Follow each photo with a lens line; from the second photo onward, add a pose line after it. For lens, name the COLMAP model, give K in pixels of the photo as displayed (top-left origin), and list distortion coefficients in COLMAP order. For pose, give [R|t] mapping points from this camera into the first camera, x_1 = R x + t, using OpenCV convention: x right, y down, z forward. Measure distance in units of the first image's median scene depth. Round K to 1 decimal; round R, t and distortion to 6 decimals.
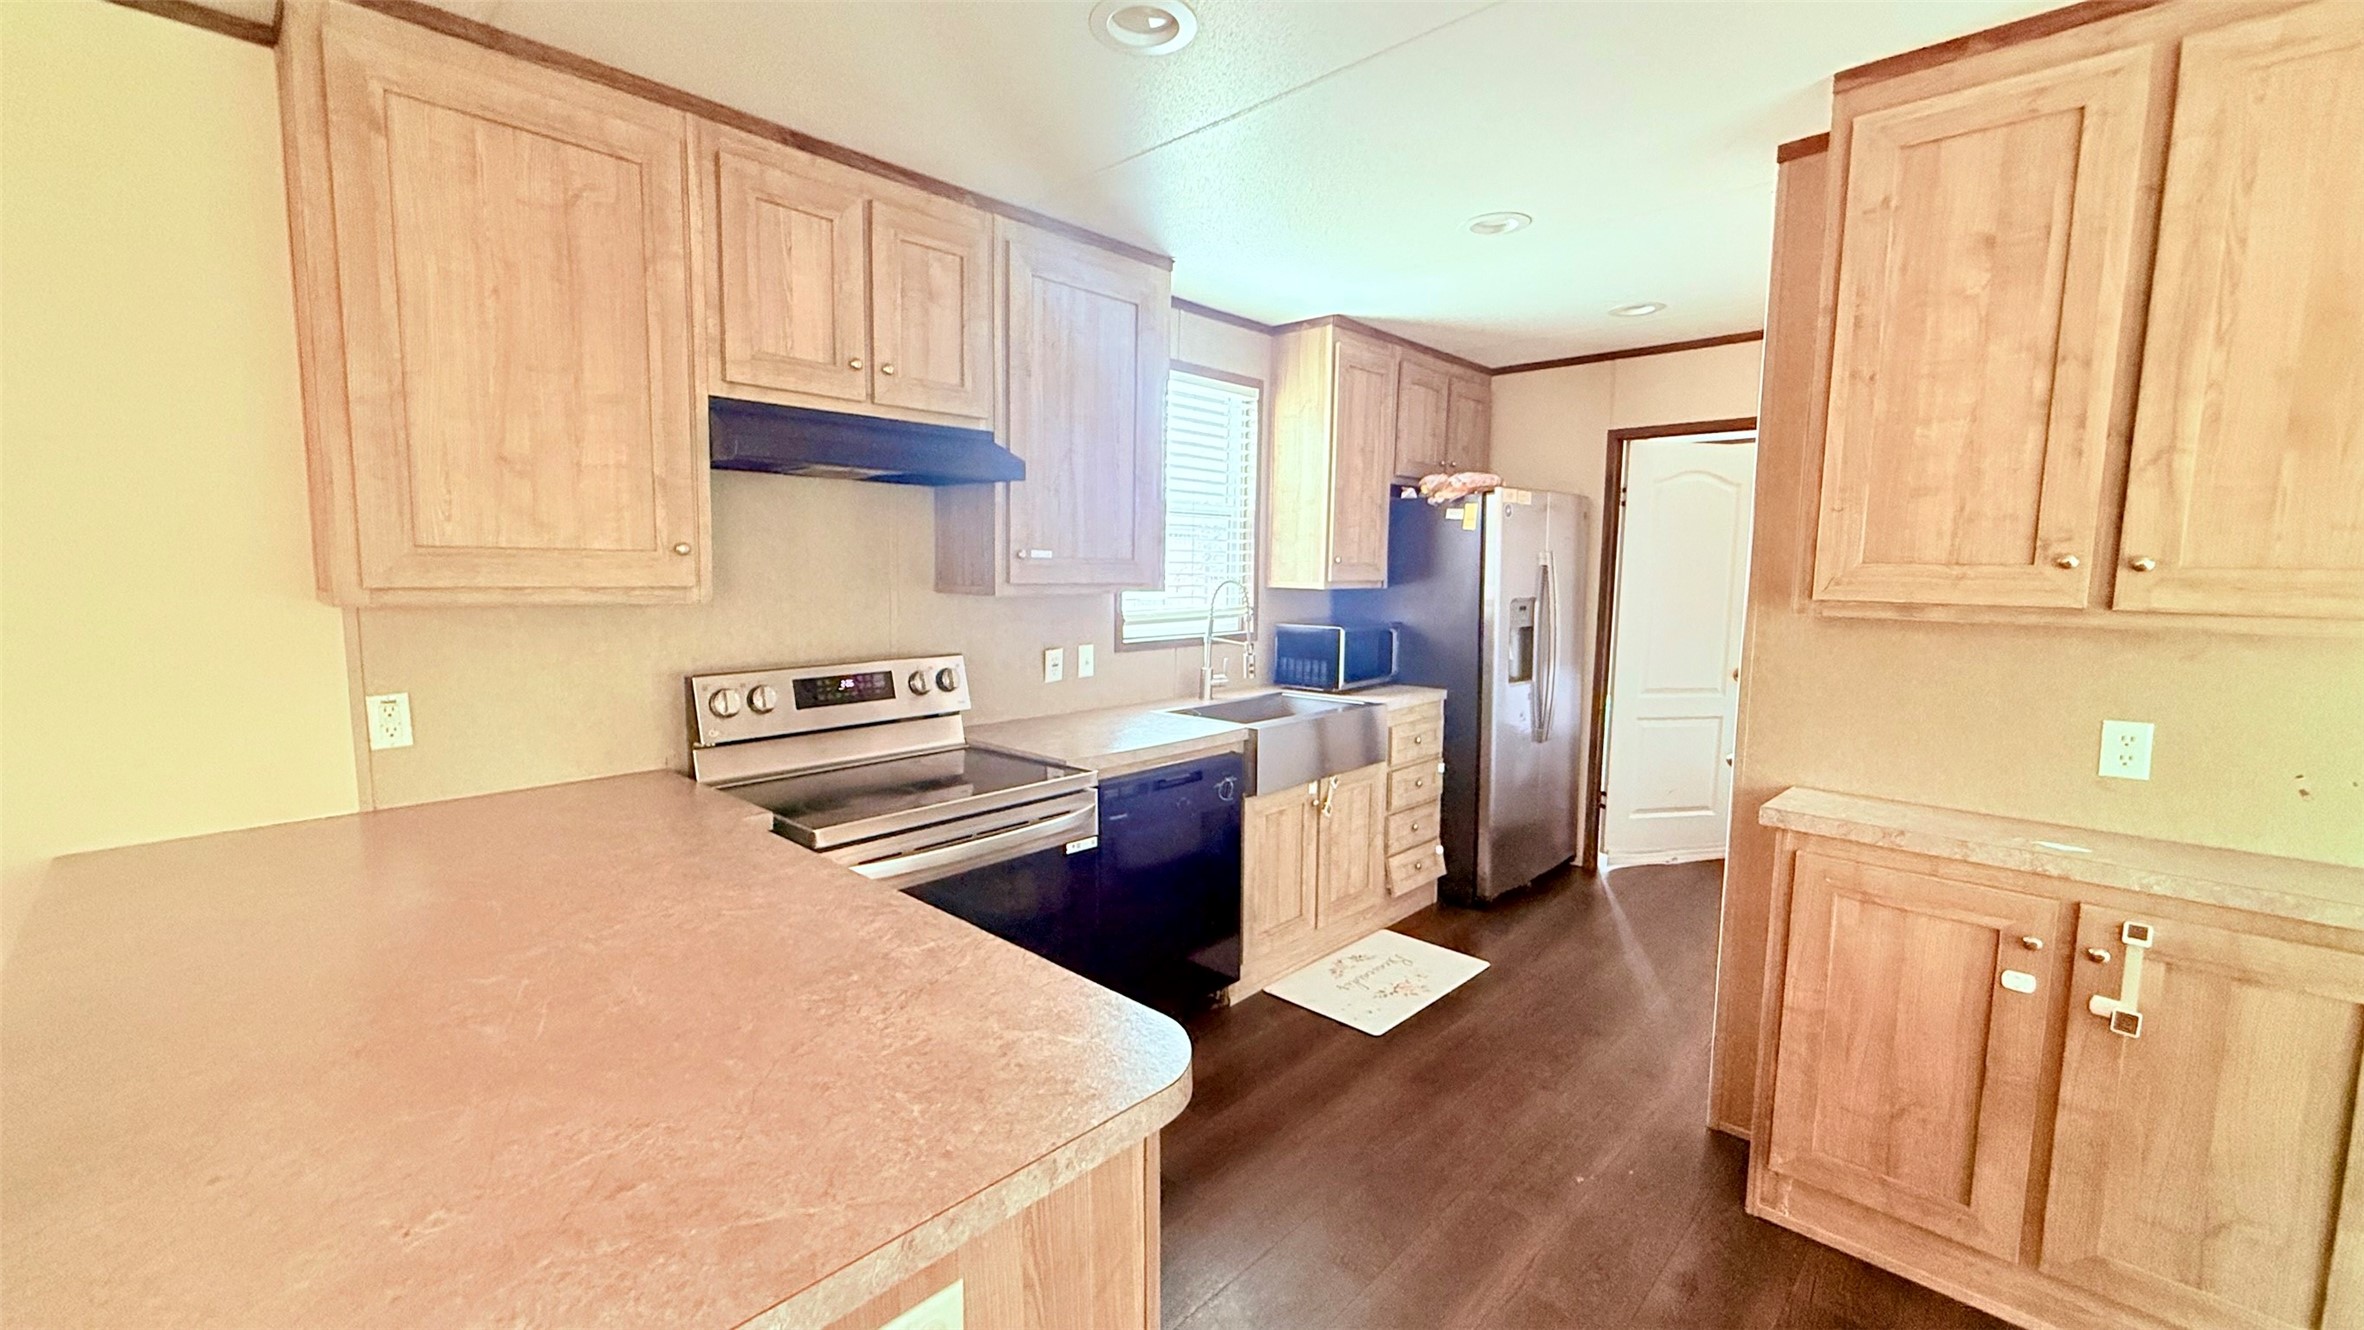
lens RADIAL K [[931.8, 0, 1182.1], [0, 931.8, 659.8], [0, 0, 1]] dist [-0.001278, -0.000434]
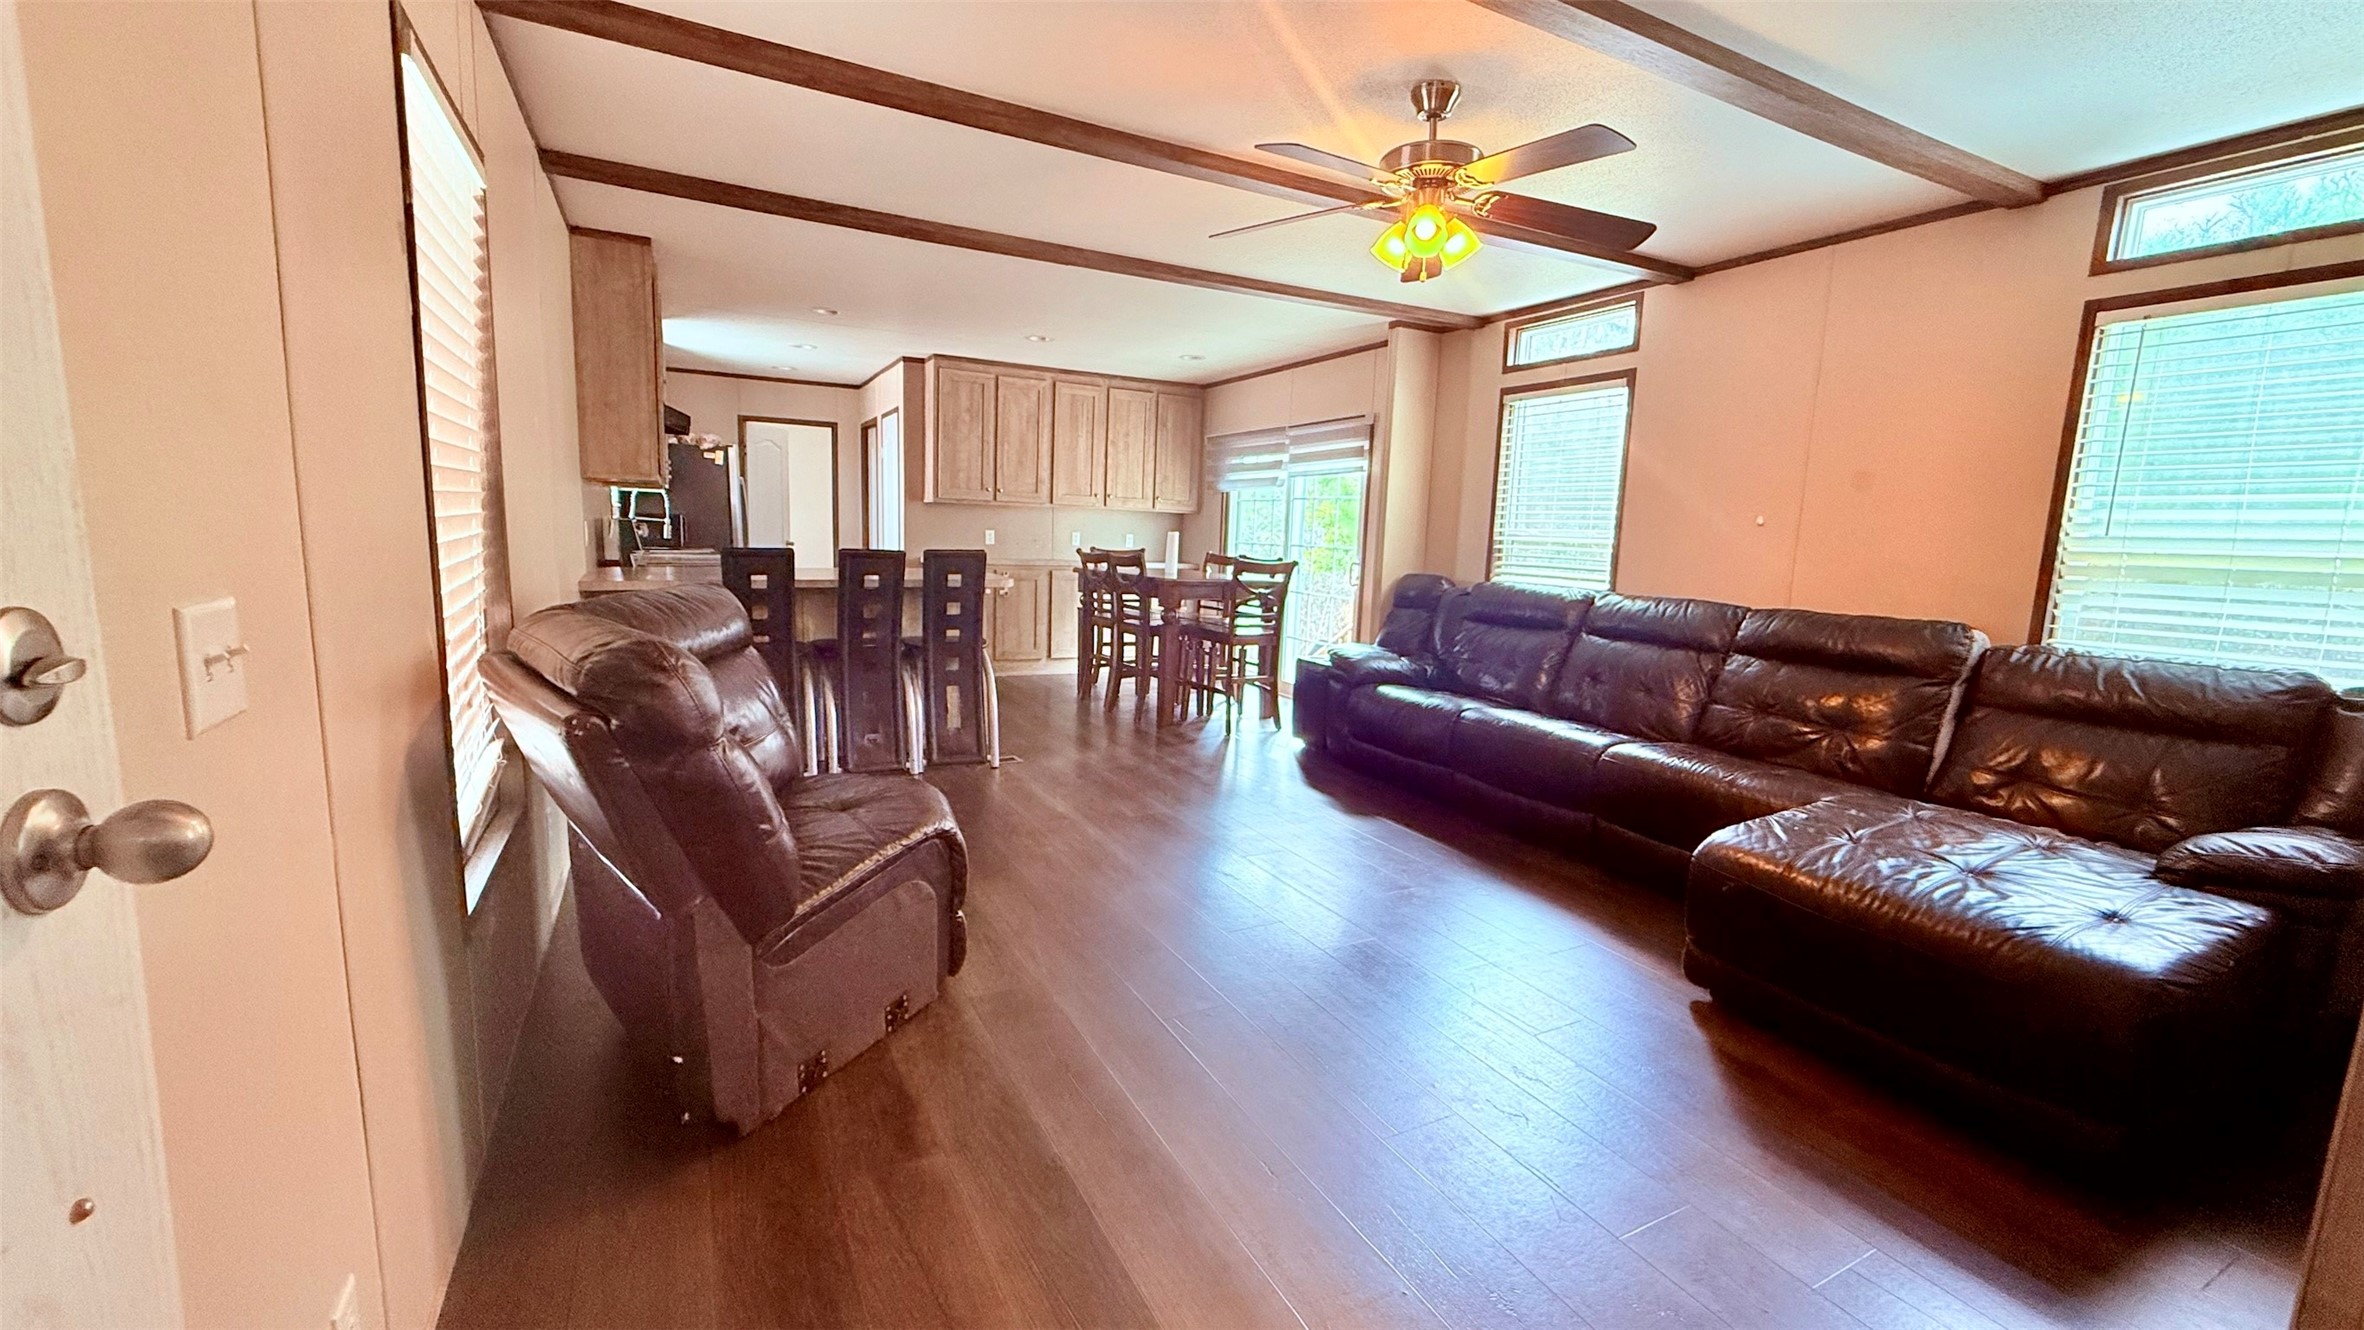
lens RADIAL K [[931.8, 0, 1182.1], [0, 931.8, 659.8], [0, 0, 1]] dist [-0.001278, -0.000434]
pose [[0.310050, -0.132436, 0.941451, -2.126198], [0.064371, 0.990902, 0.118193, 0.162450], [-0.948539, 0.023957, 0.315754, -0.865682]]
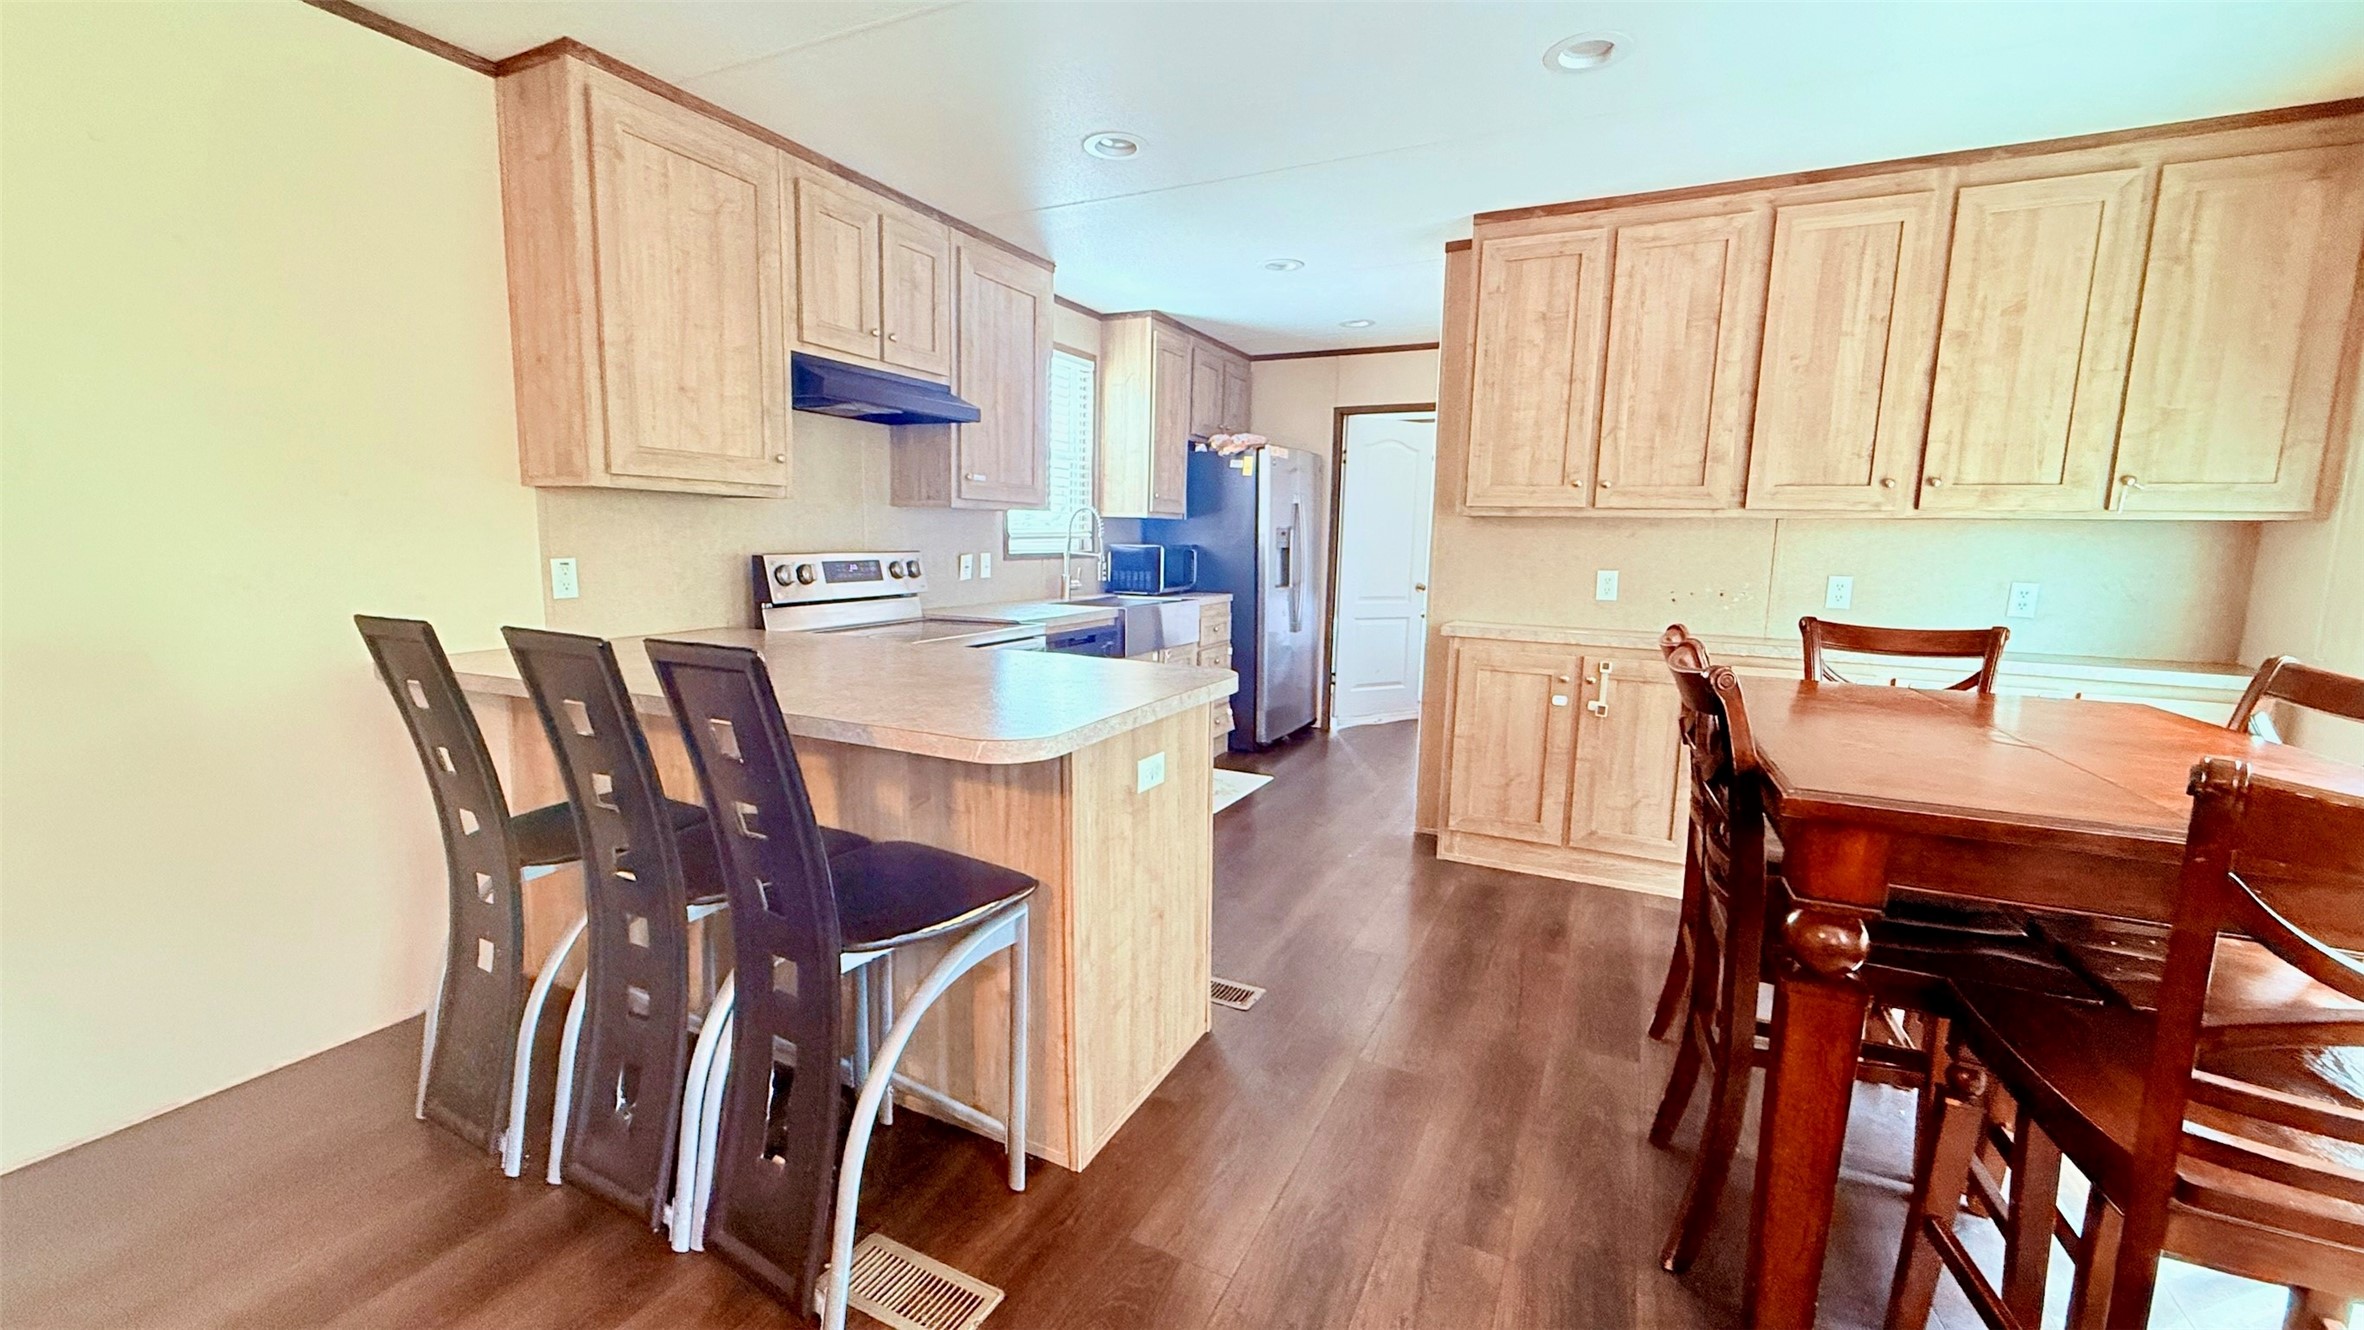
lens RADIAL K [[931.8, 0, 1182.1], [0, 931.8, 659.8], [0, 0, 1]] dist [-0.001278, -0.000434]
pose [[0.953948, -0.032376, 0.298219, -0.333628], [0.021891, 0.999021, 0.038433, 0.127308], [-0.299171, -0.030135, 0.953724, -0.476914]]
